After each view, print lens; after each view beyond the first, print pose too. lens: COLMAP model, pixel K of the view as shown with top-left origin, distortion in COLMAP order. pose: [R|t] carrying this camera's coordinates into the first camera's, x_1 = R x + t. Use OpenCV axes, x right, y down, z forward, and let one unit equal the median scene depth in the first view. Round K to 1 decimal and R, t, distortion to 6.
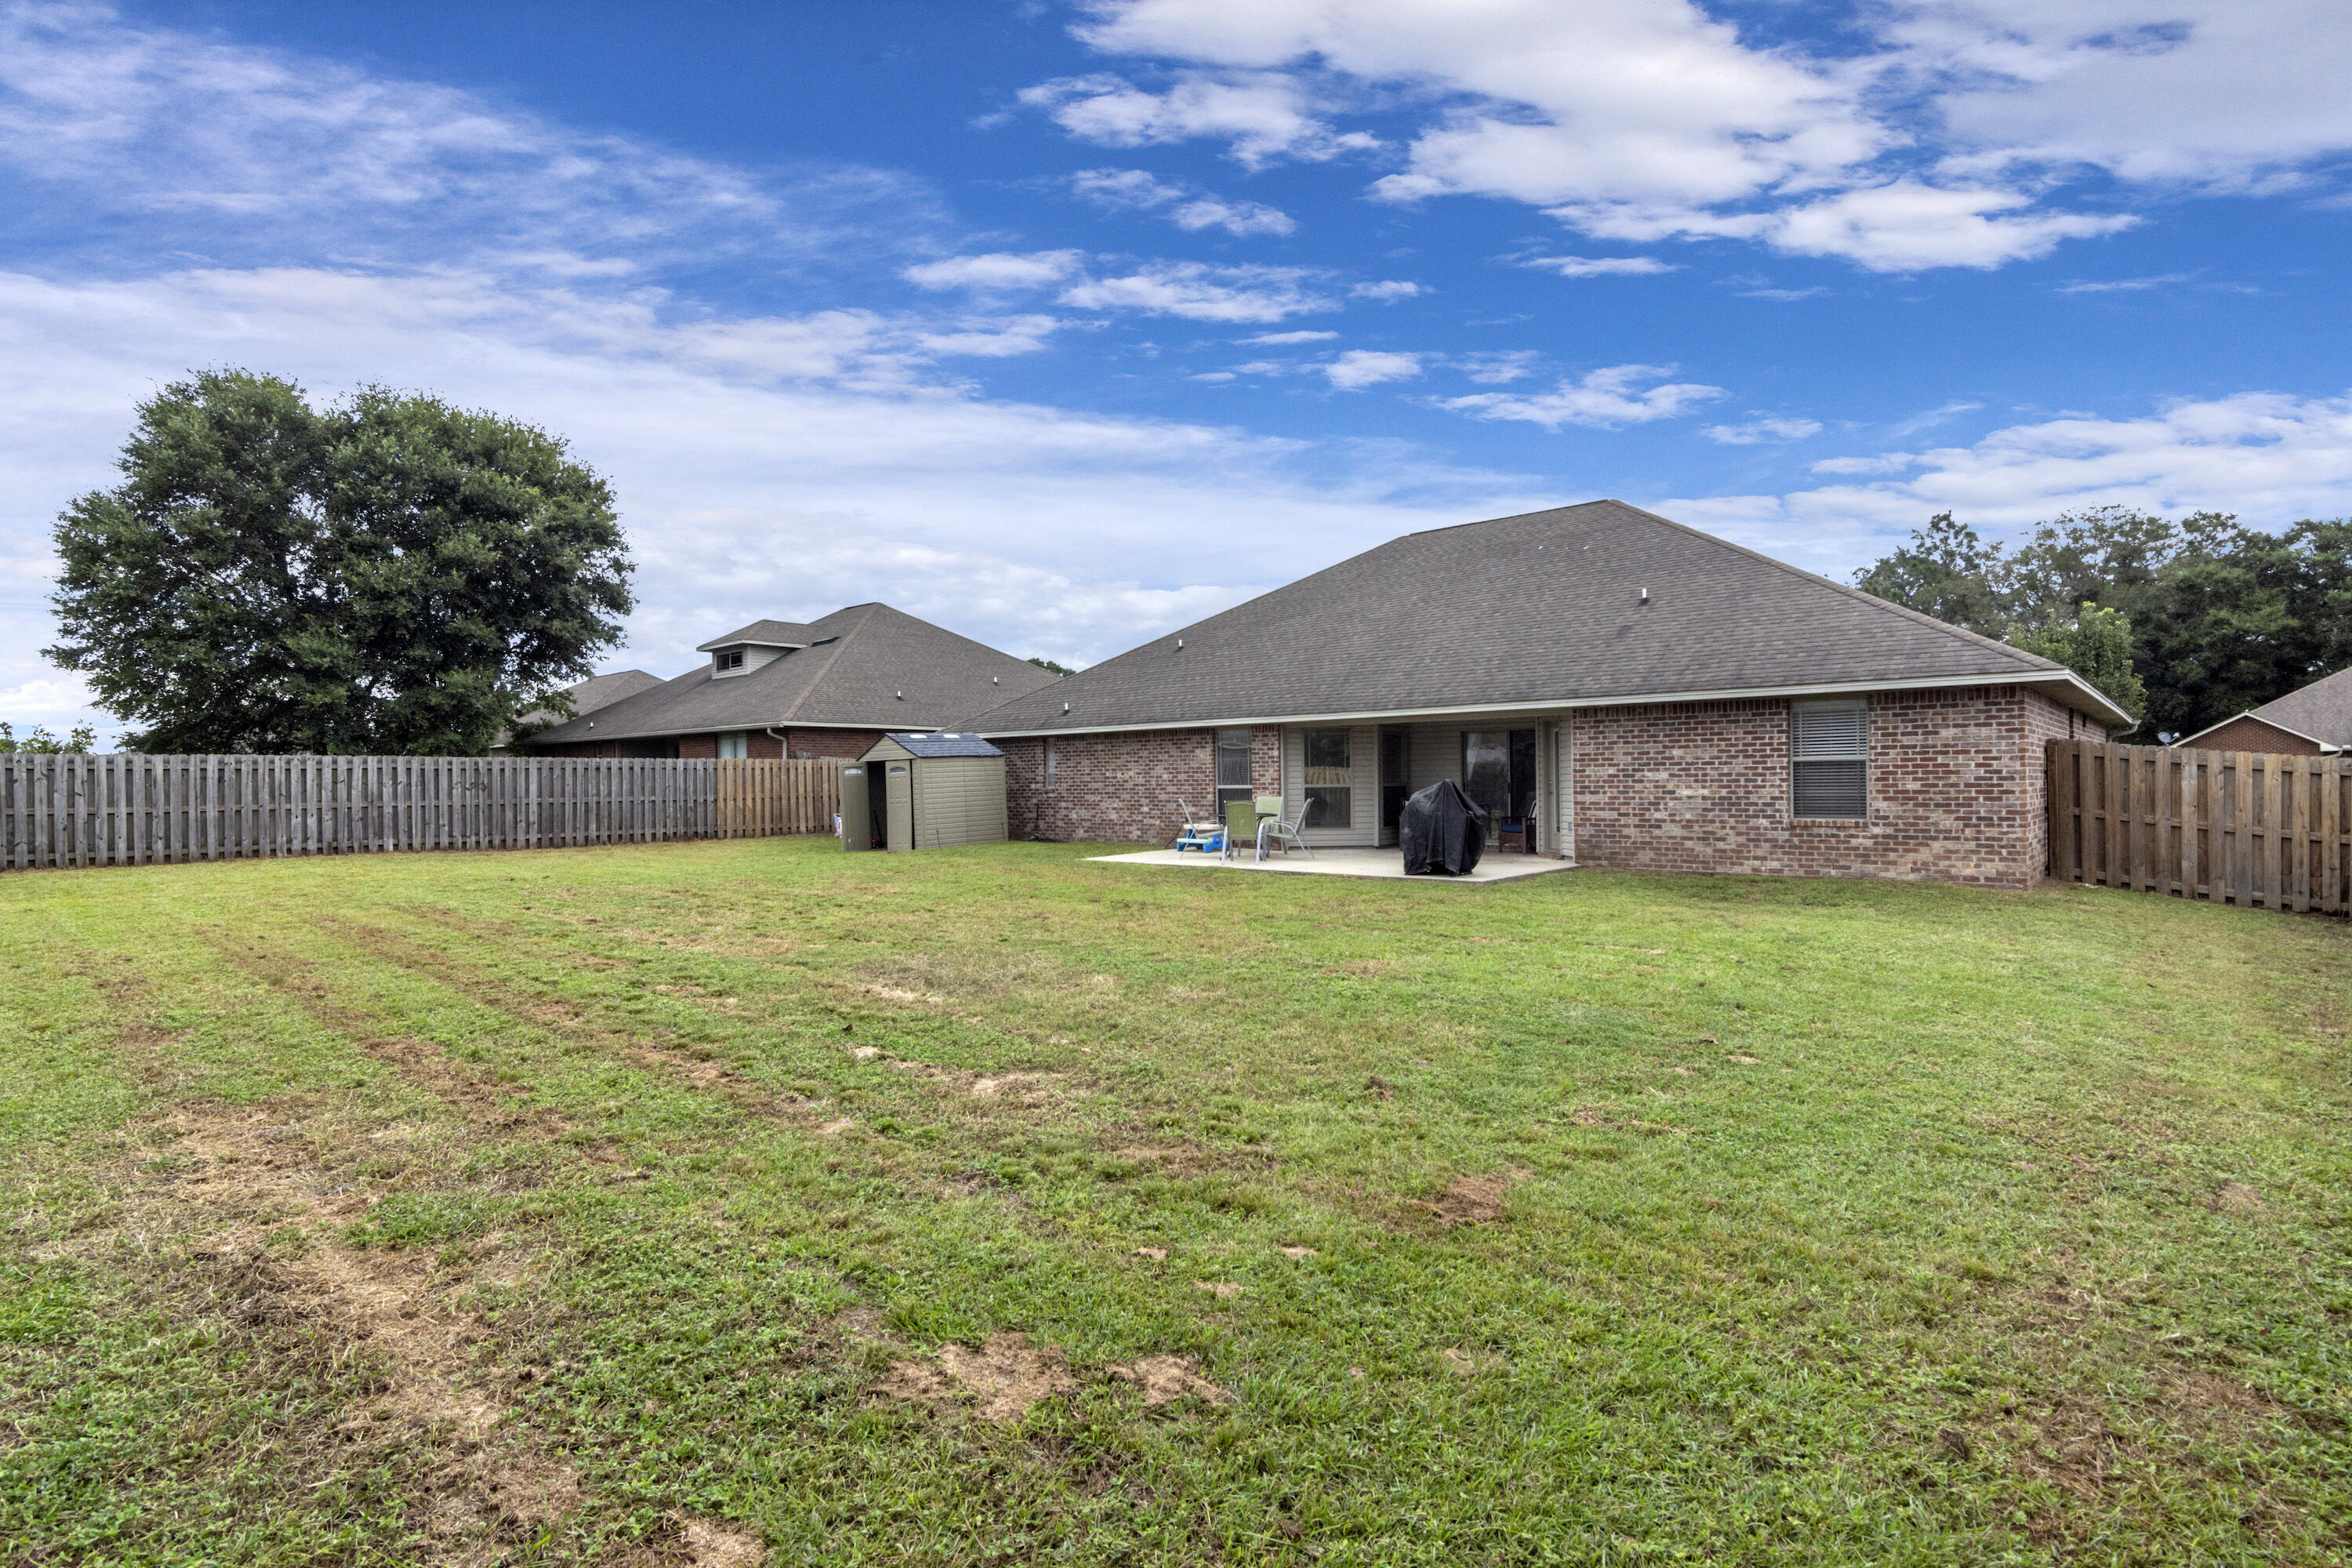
lens RADIAL K [[1113.5, 0, 1184.2], [0, 1113.5, 793.4], [0, 0, 1]] dist [-0.002683, -0.000315]
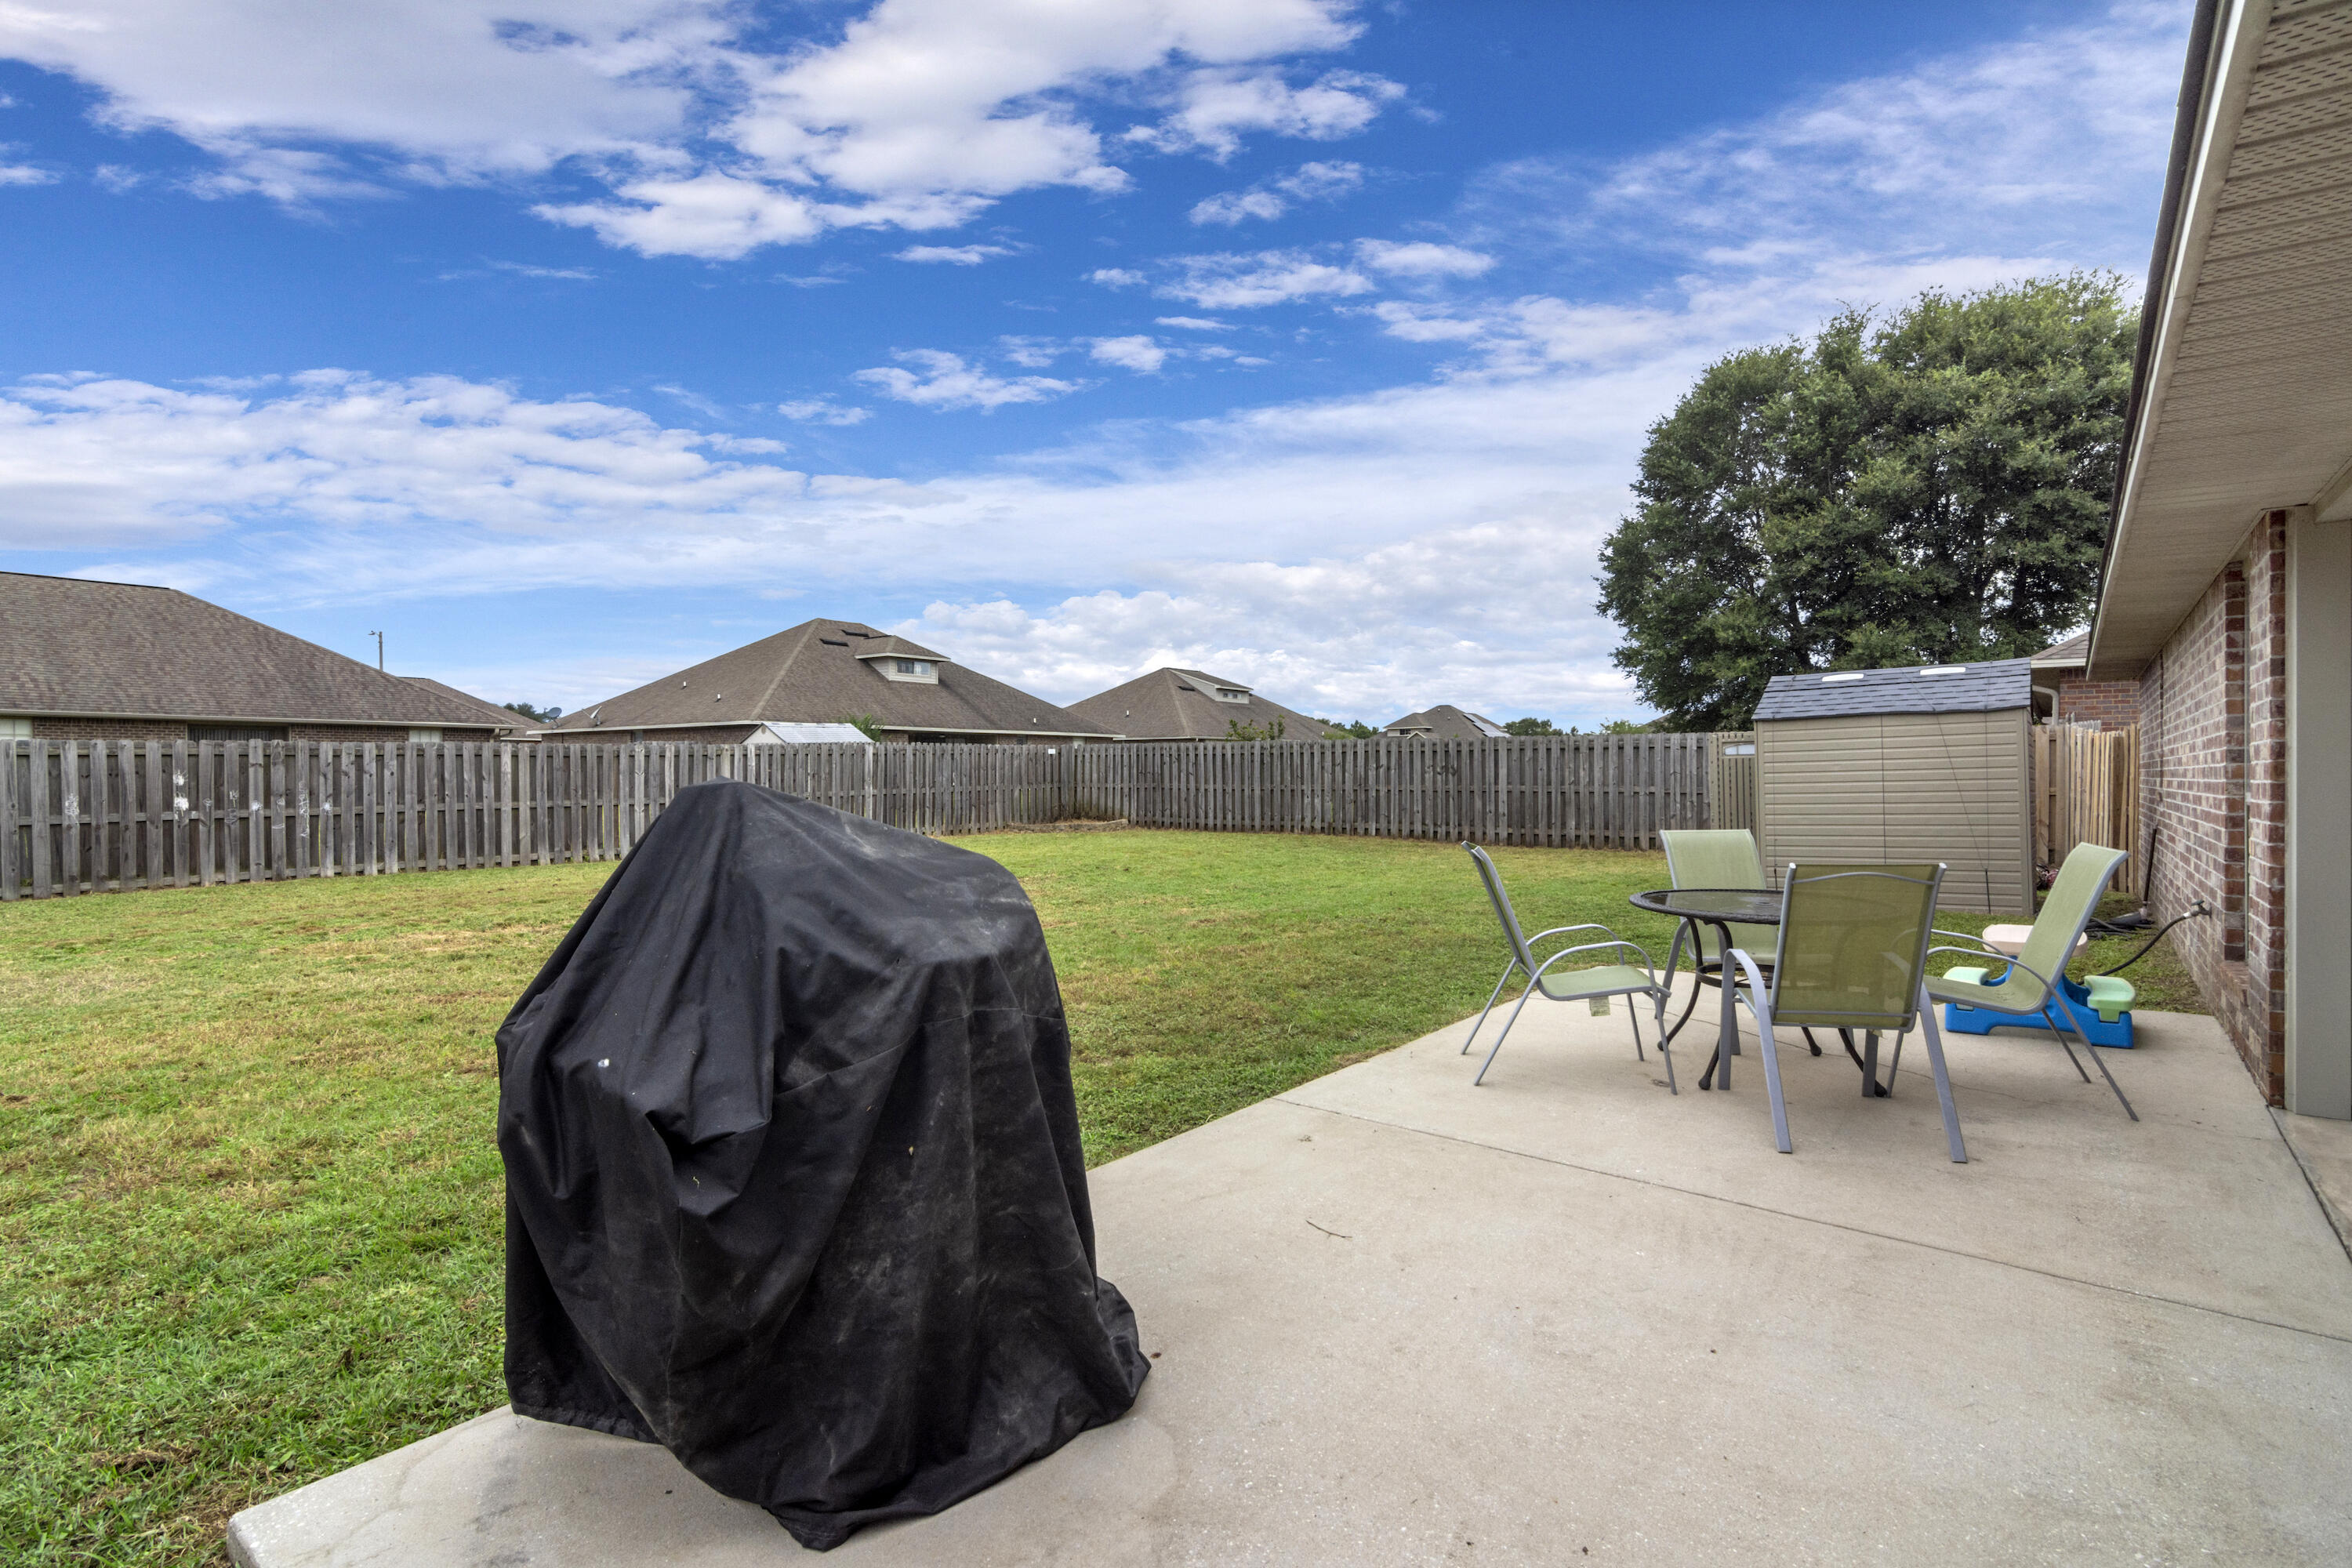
lens RADIAL K [[1144.8, 0, 1165.1], [0, 1144.8, 778.3], [0, 0, 1]] dist [-0.001106, 0.000083]
pose [[0.072428, 0.015990, -0.997245, 0.281919], [-0.012933, 0.999802, 0.015092, -0.011516], [0.997290, 0.011805, 0.072621, 0.743426]]
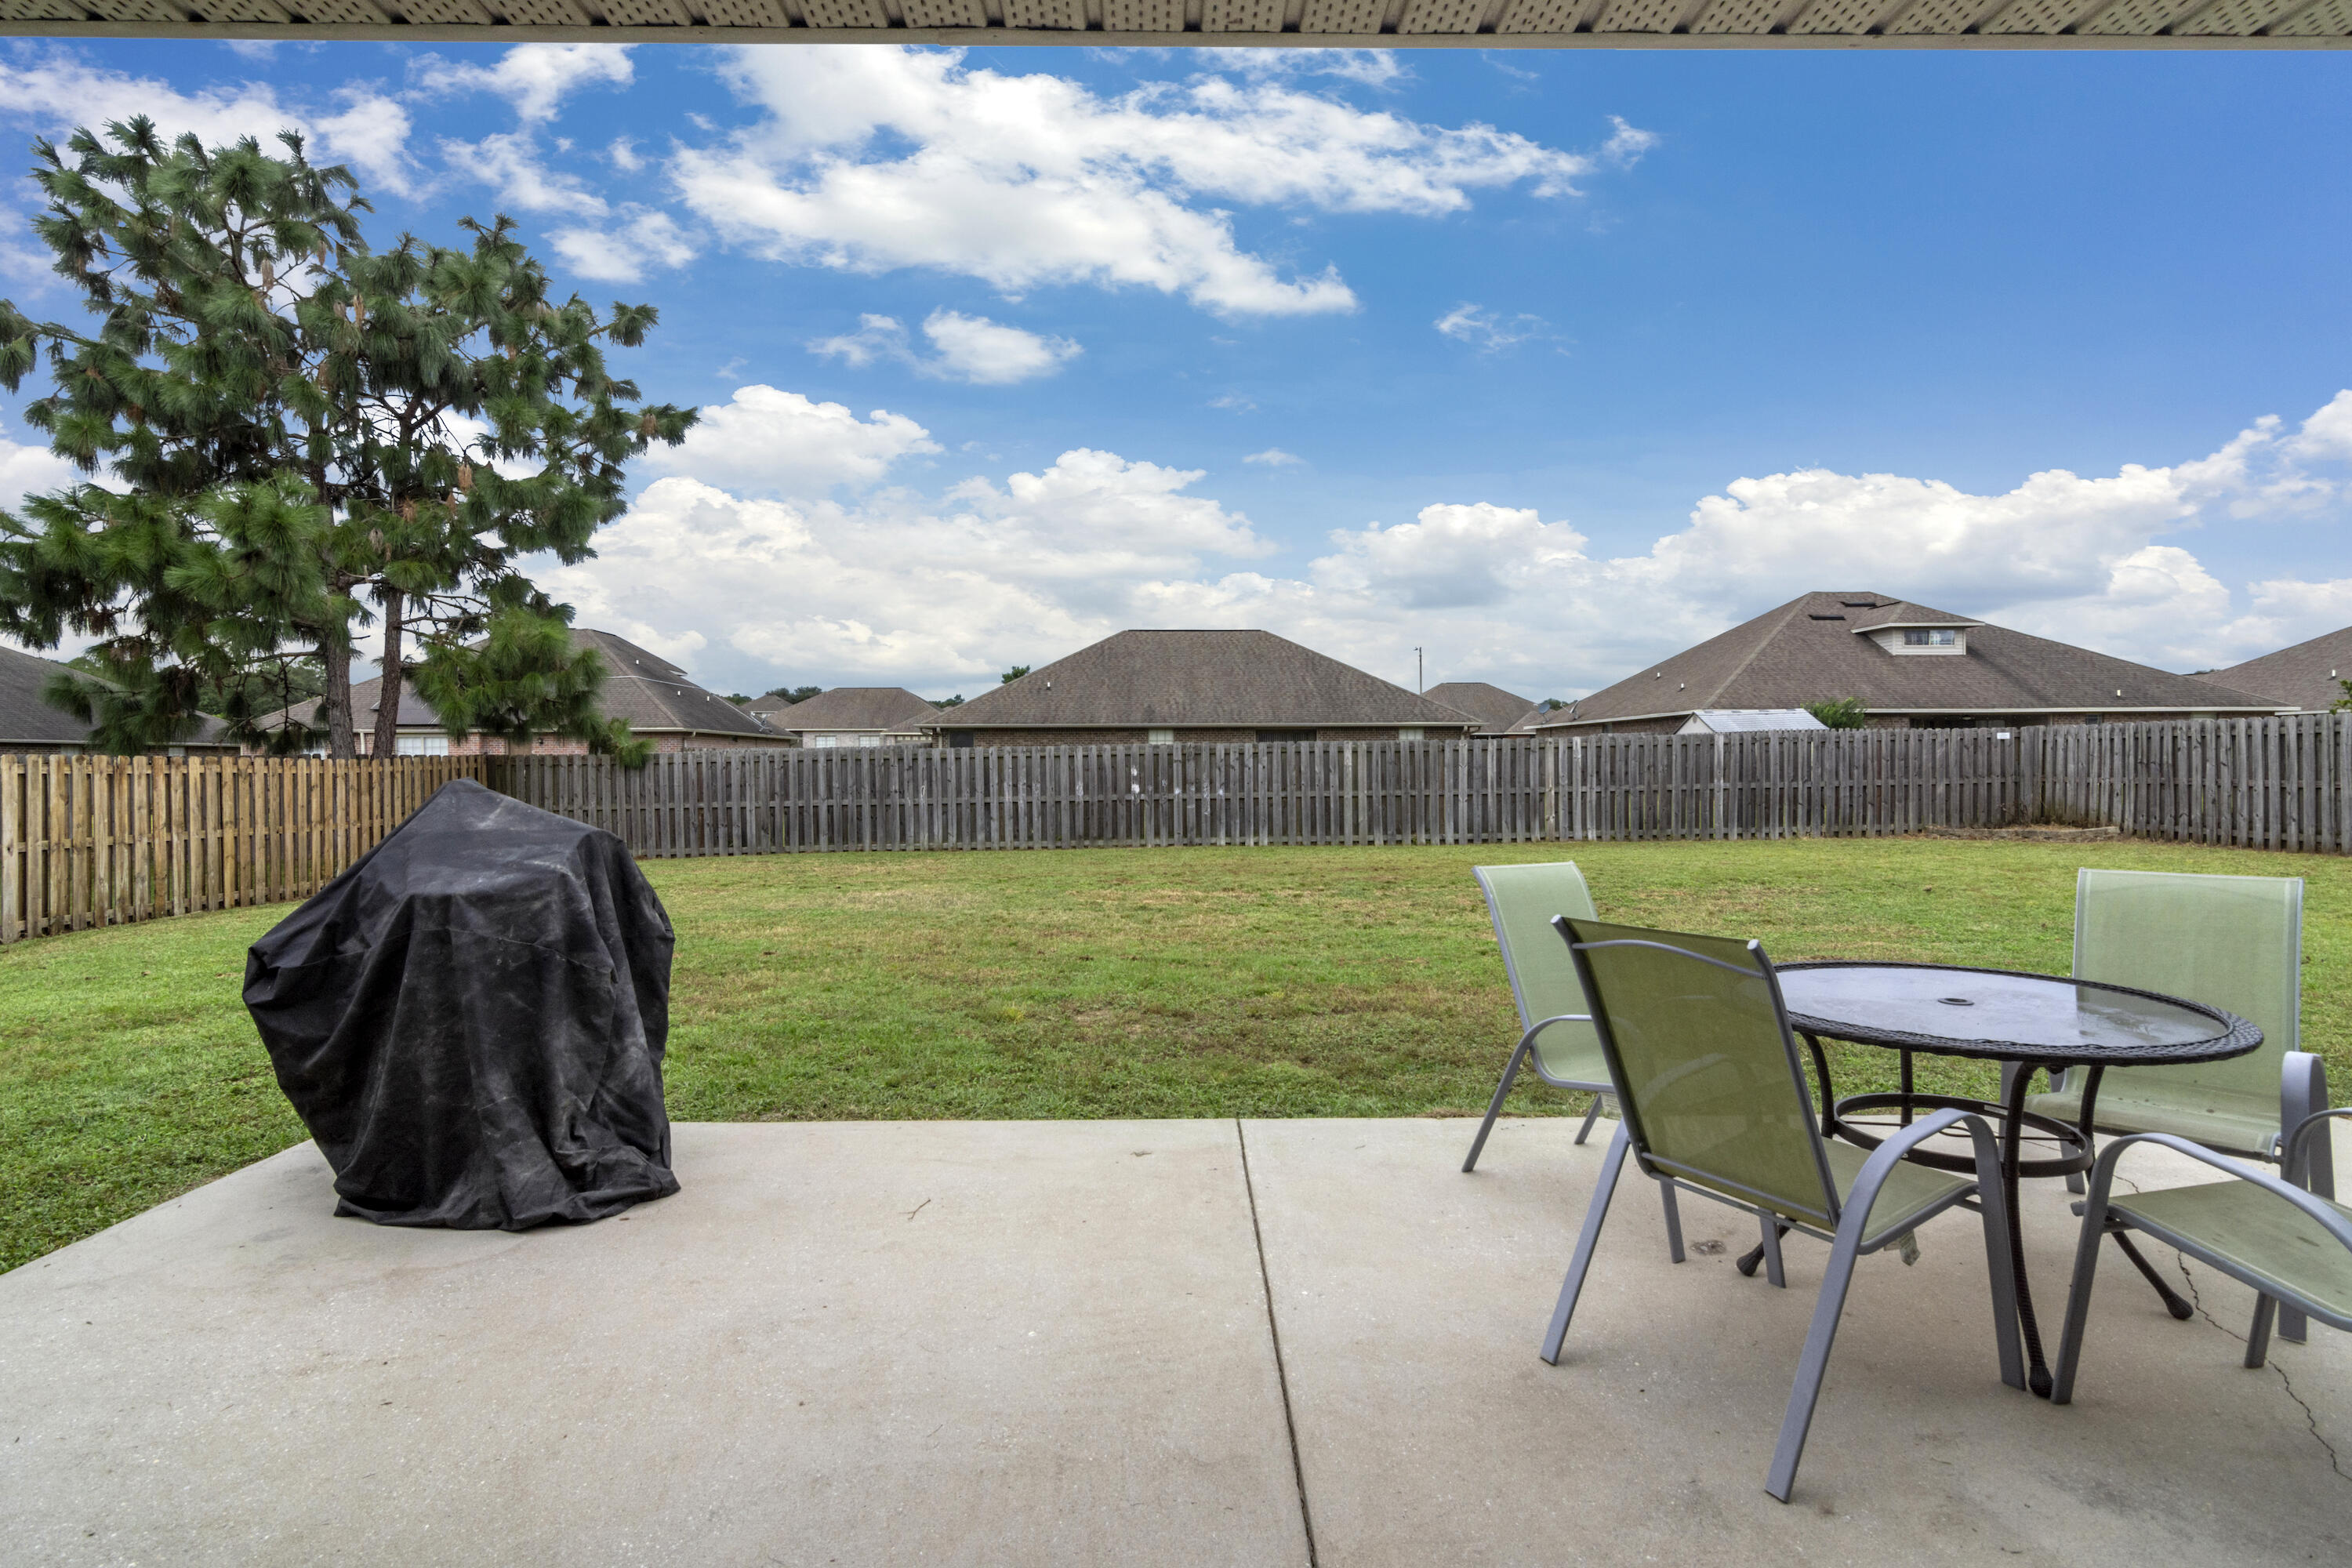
lens RADIAL K [[1144.8, 0, 1165.1], [0, 1144.8, 778.3], [0, 0, 1]] dist [-0.001106, 0.000083]
pose [[-0.728817, 0.021985, -0.684355, 0.212126], [0.004009, 0.999604, 0.027844, -0.014220], [0.684697, 0.017550, -0.728617, 0.925501]]
